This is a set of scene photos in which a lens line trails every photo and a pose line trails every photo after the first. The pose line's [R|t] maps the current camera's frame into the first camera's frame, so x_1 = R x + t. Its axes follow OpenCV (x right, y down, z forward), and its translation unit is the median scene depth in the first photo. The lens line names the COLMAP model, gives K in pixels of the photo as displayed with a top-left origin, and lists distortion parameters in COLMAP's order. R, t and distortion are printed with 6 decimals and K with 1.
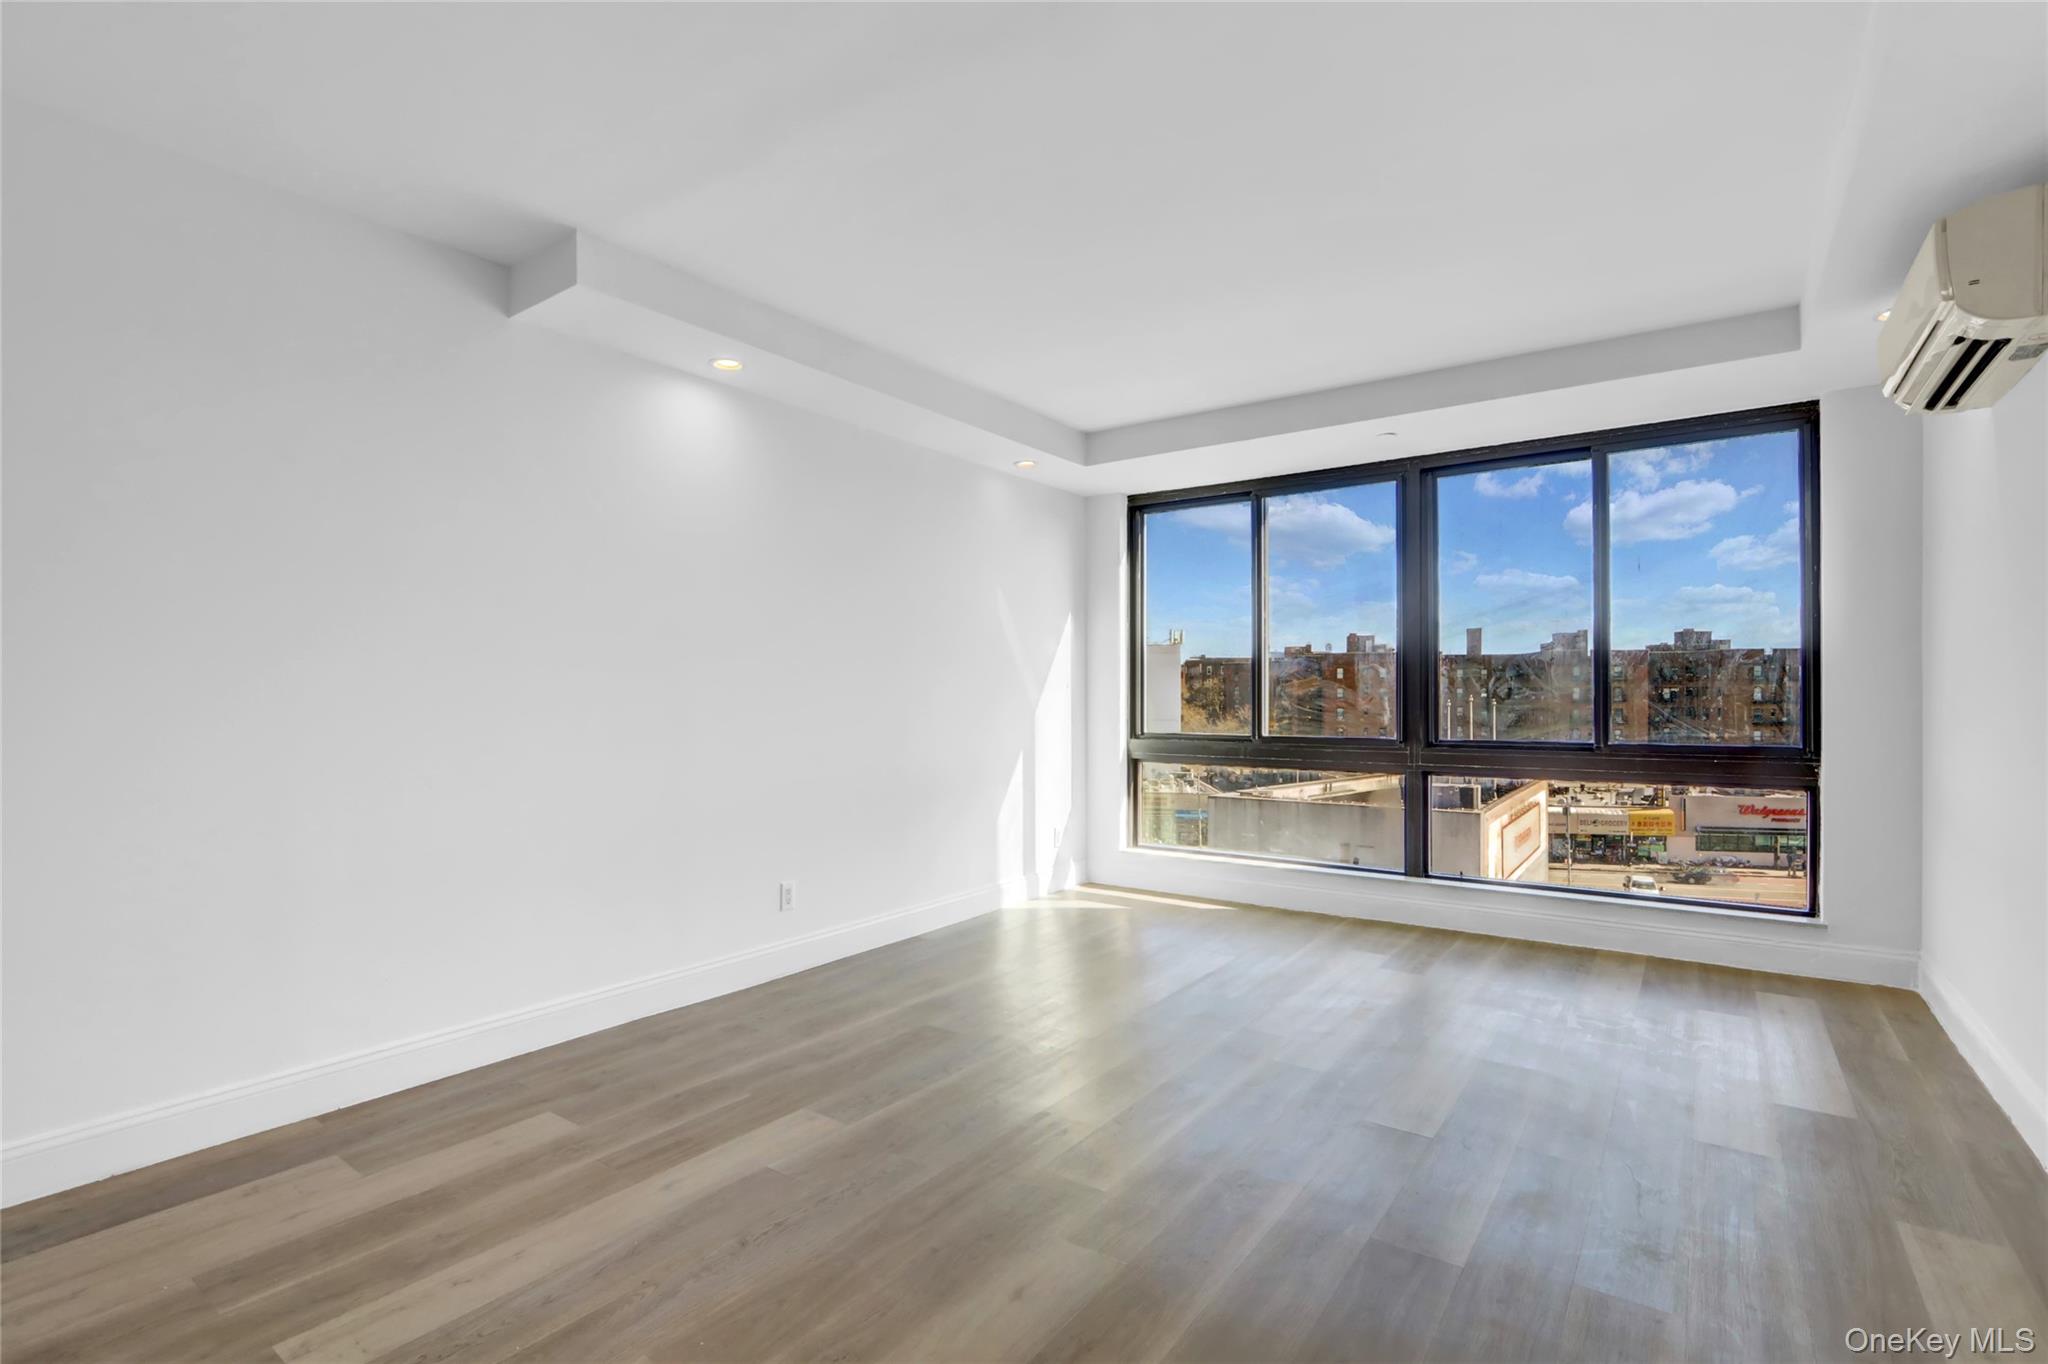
lens RADIAL K [[959.3, 0, 986.1], [0, 959.3, 683.3], [0, 0, 1]] dist [-0.020064, 0.000166]
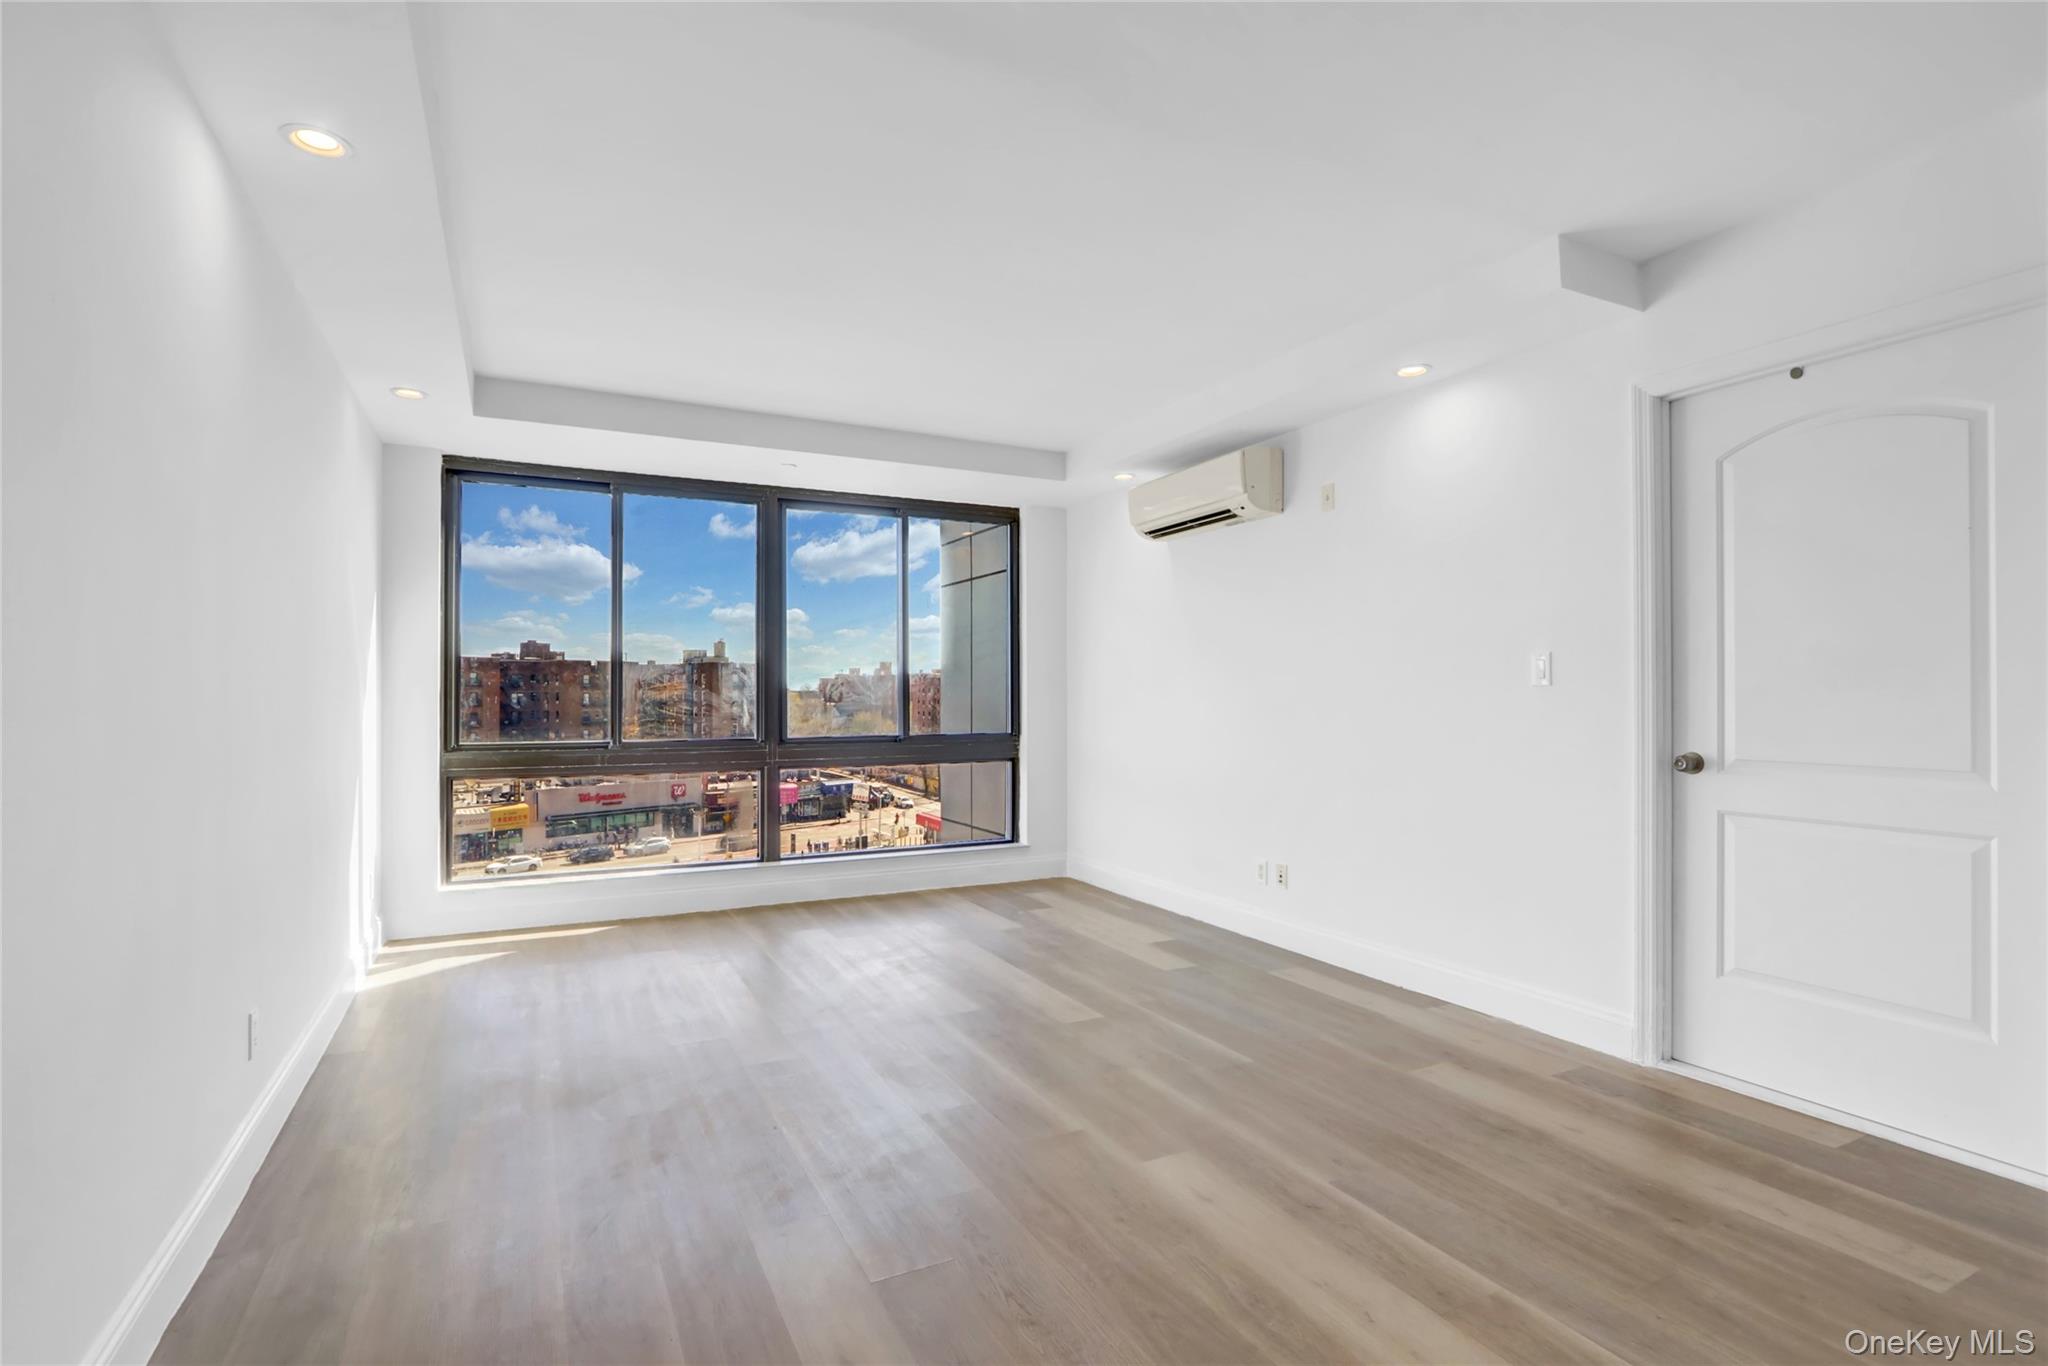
lens RADIAL K [[959.3, 0, 986.1], [0, 959.3, 684.3], [0, 0, 1]] dist [-0.020064, 0.000166]
pose [[0.453634, 0.012953, 0.891094, -0.364653], [-0.008903, 0.999910, -0.010002, 0.003526], [-0.891144, -0.003396, 0.453708, 0.221219]]
